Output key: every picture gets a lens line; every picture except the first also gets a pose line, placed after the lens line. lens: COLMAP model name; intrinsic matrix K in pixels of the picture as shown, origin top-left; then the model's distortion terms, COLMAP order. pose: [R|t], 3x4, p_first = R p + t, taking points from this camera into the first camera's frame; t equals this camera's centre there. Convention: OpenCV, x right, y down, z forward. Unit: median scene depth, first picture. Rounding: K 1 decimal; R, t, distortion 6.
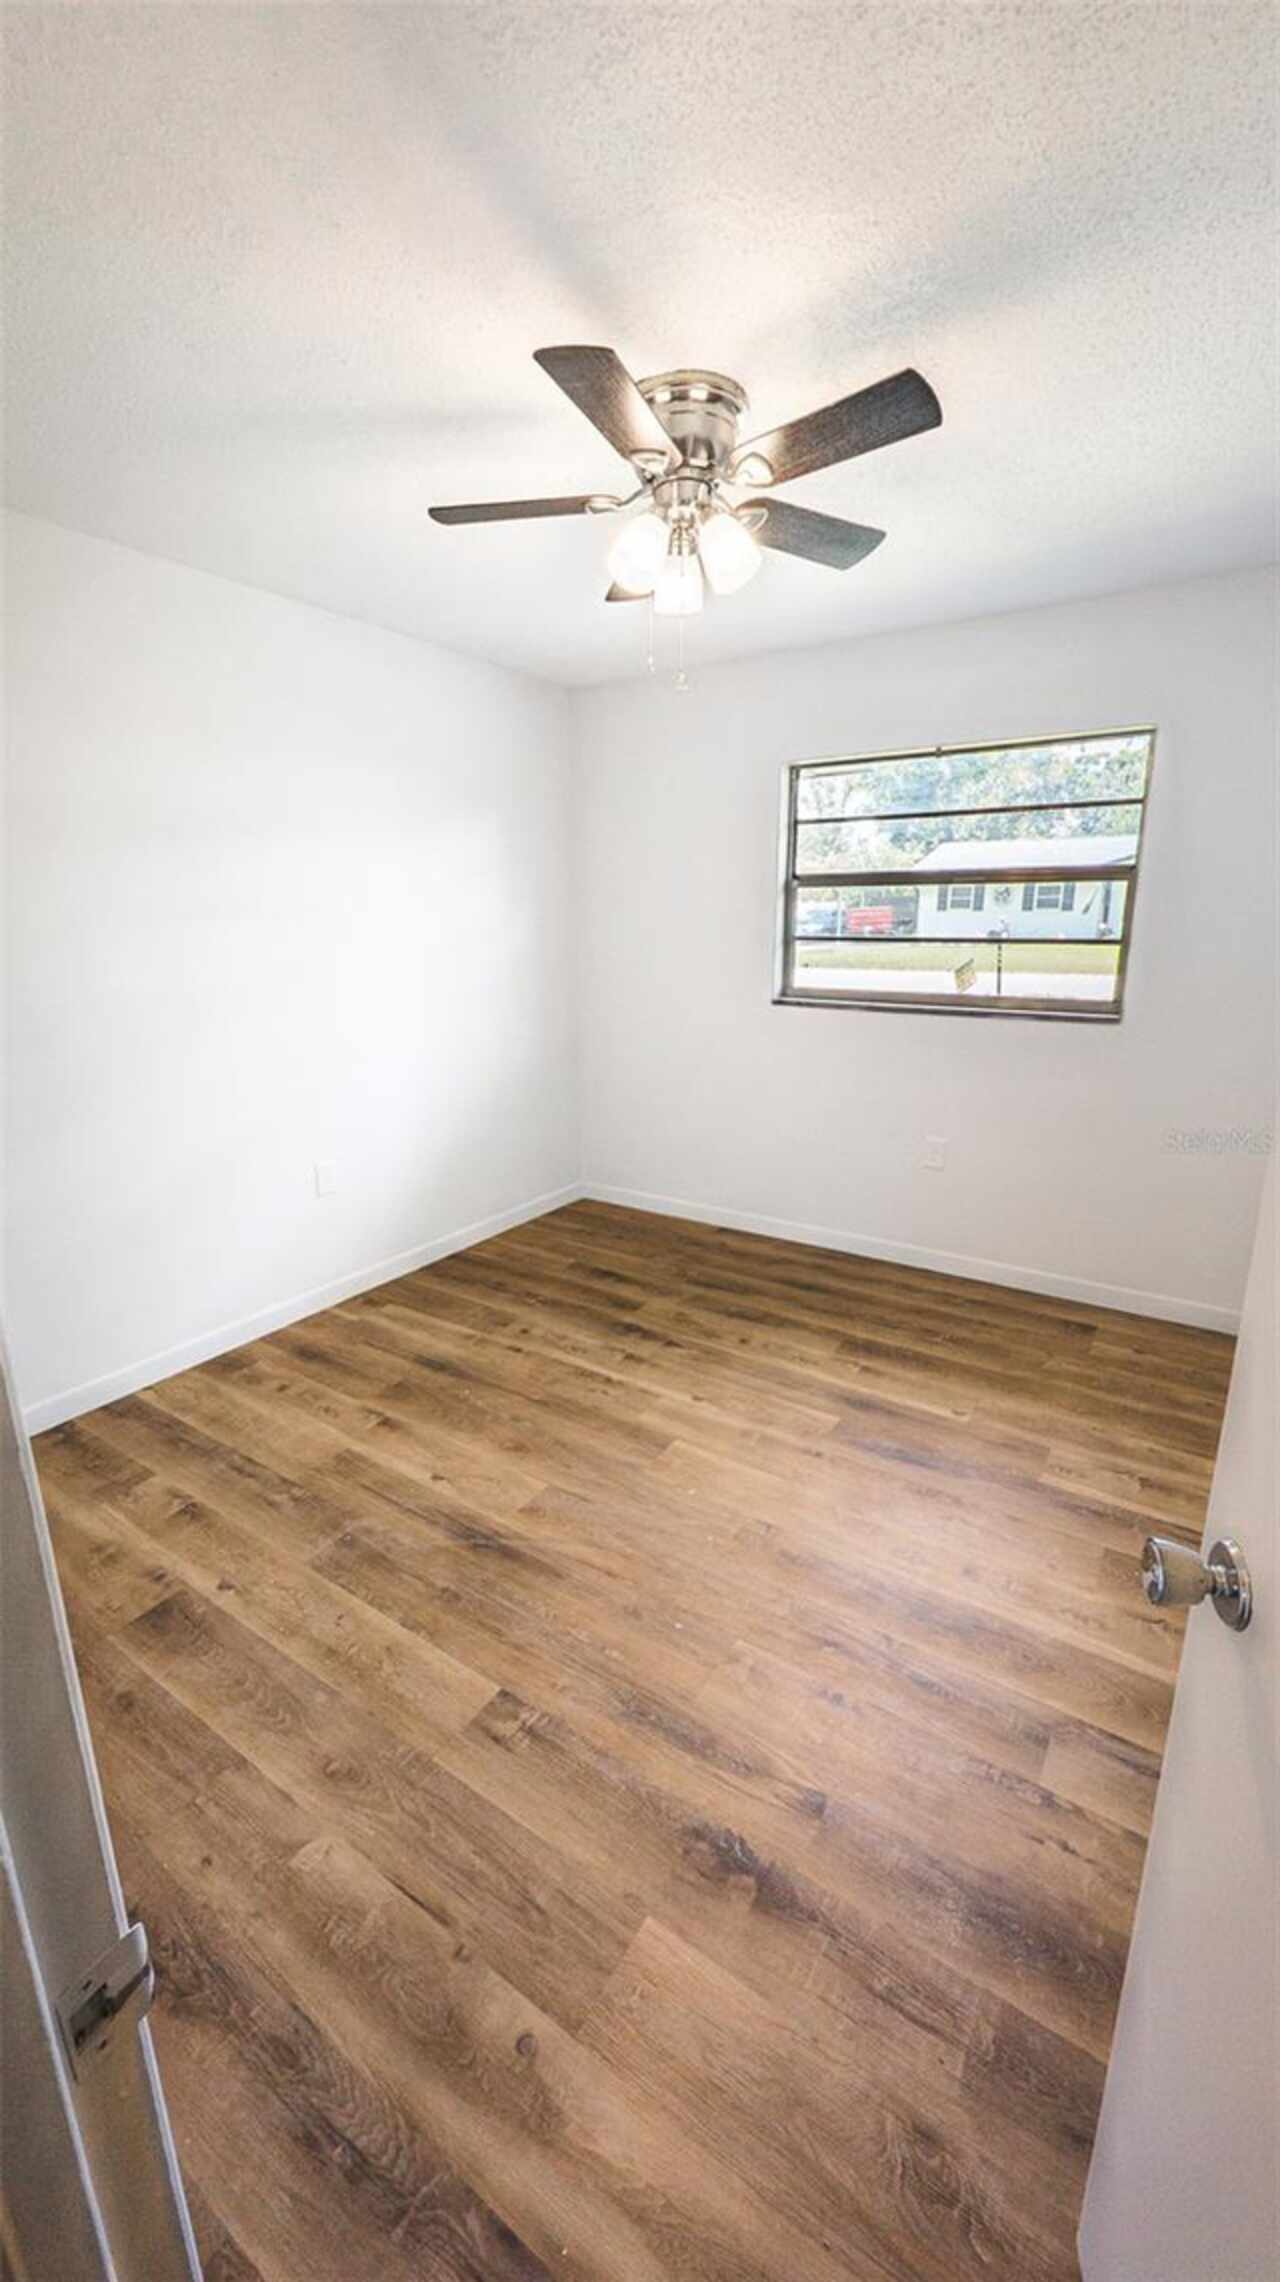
lens RADIAL K [[901.0, 0, 623.6], [0, 901.0, 1139.3], [0, 0, 1]] dist [-0.000161, -0.000102]
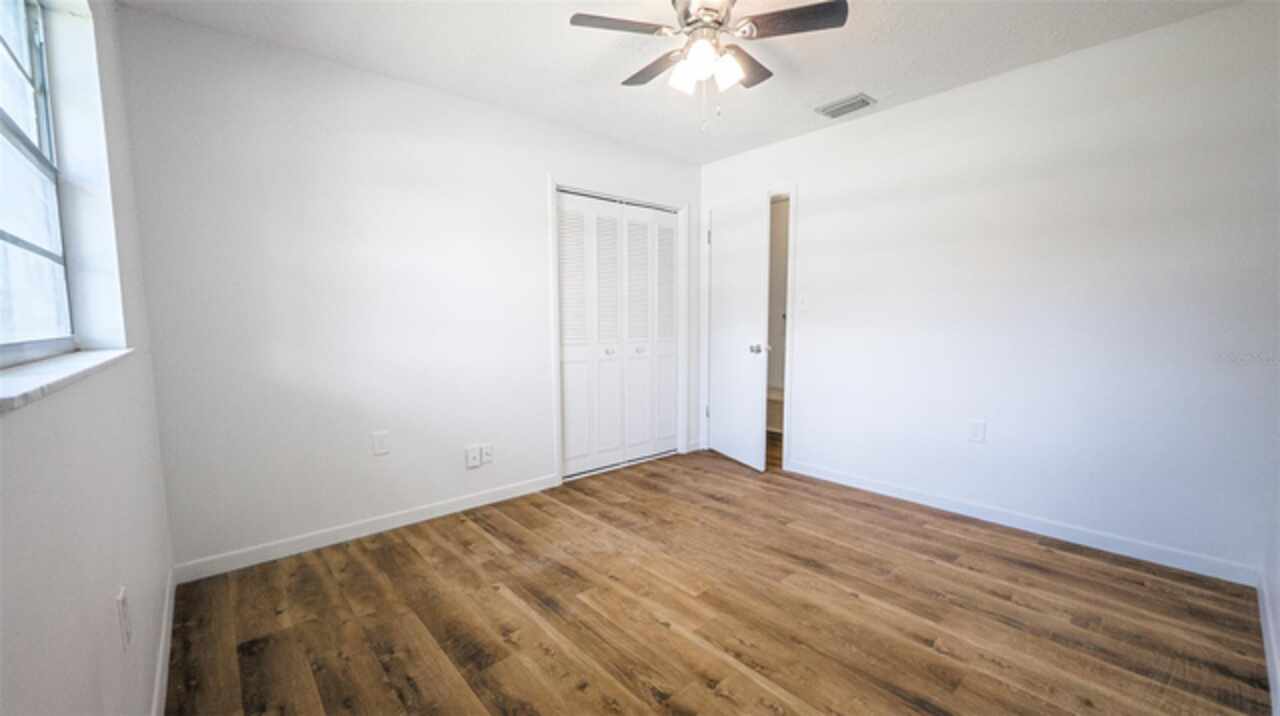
lens RADIAL K [[505.4, 0, 641.1], [0, 505.4, 366.6], [0, 0, 1]] dist [-0.000161, -0.000102]
pose [[-0.967902, -0.009659, 0.251141, -0.059096], [0.074835, 0.942859, 0.324678, -0.290570], [-0.239927, 0.333051, -0.911873, 1.619975]]
